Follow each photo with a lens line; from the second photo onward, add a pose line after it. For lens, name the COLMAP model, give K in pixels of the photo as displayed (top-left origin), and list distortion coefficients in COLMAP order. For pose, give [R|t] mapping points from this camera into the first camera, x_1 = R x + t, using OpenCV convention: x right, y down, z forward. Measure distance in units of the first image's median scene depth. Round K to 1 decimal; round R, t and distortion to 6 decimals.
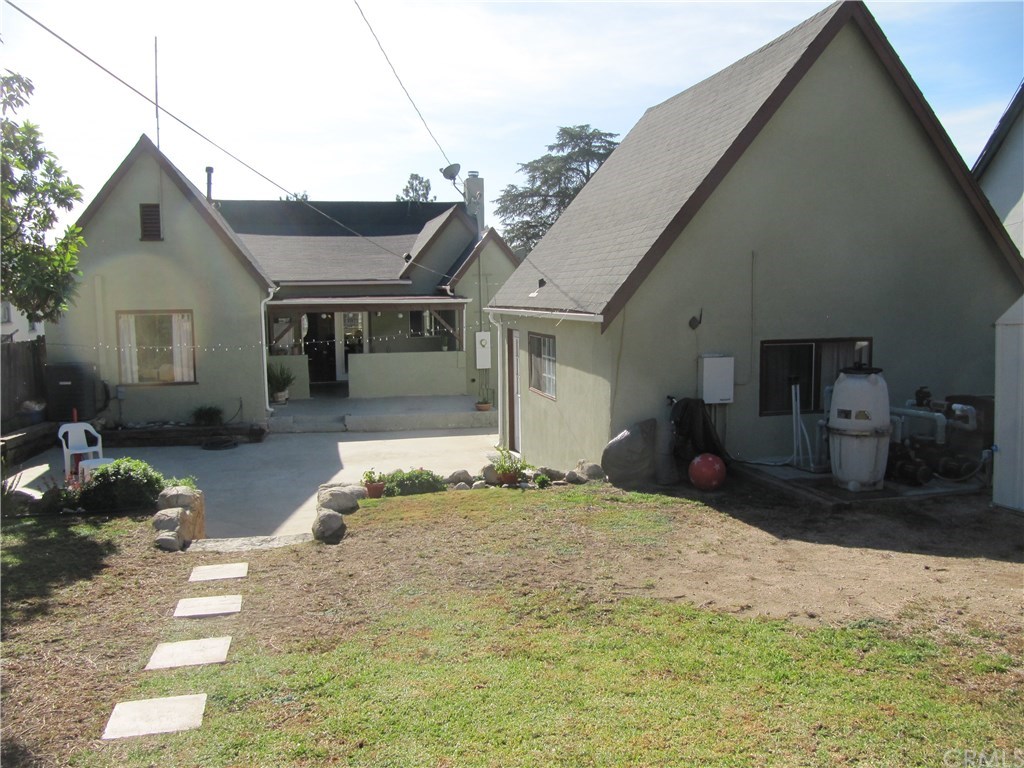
lens RADIAL K [[857.2, 0, 512.6], [0, 857.2, 384.4], [0, 0, 1]] dist [-0.054434, 0.020561]
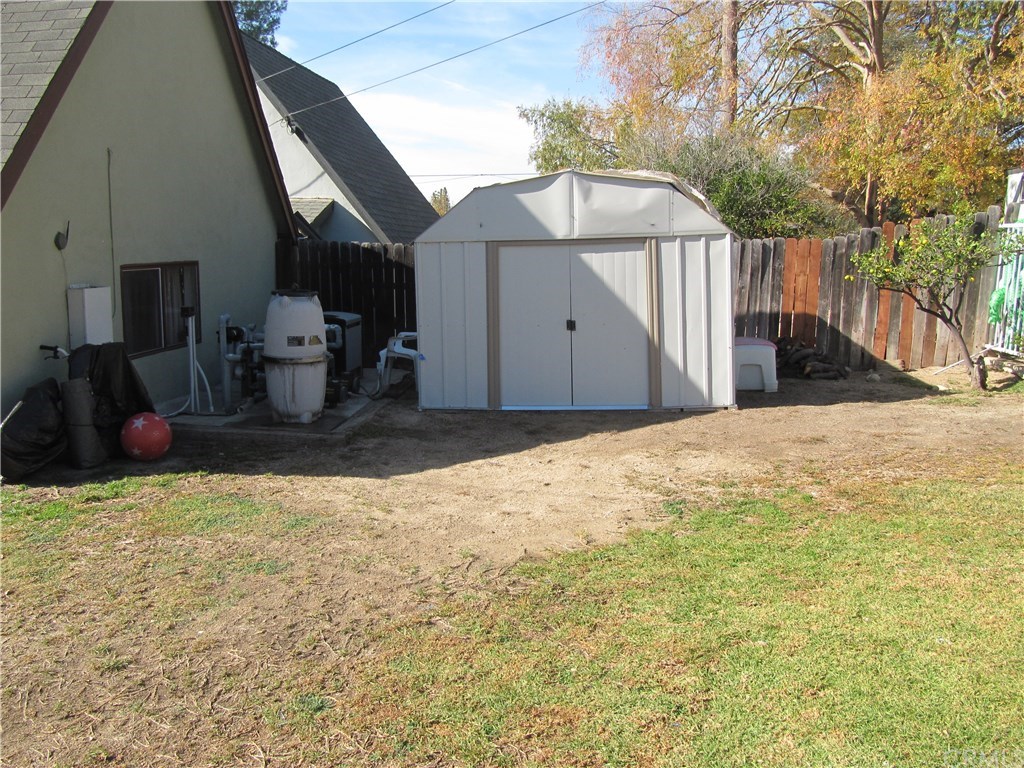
lens RADIAL K [[857.2, 0, 512.3], [0, 857.2, 384.1], [0, 0, 1]] dist [-0.054434, 0.020561]
pose [[0.330002, -0.136719, 0.934027, -0.339839], [0.069479, 0.990290, 0.120407, -0.011905], [-0.941420, 0.025161, 0.336297, 0.408575]]
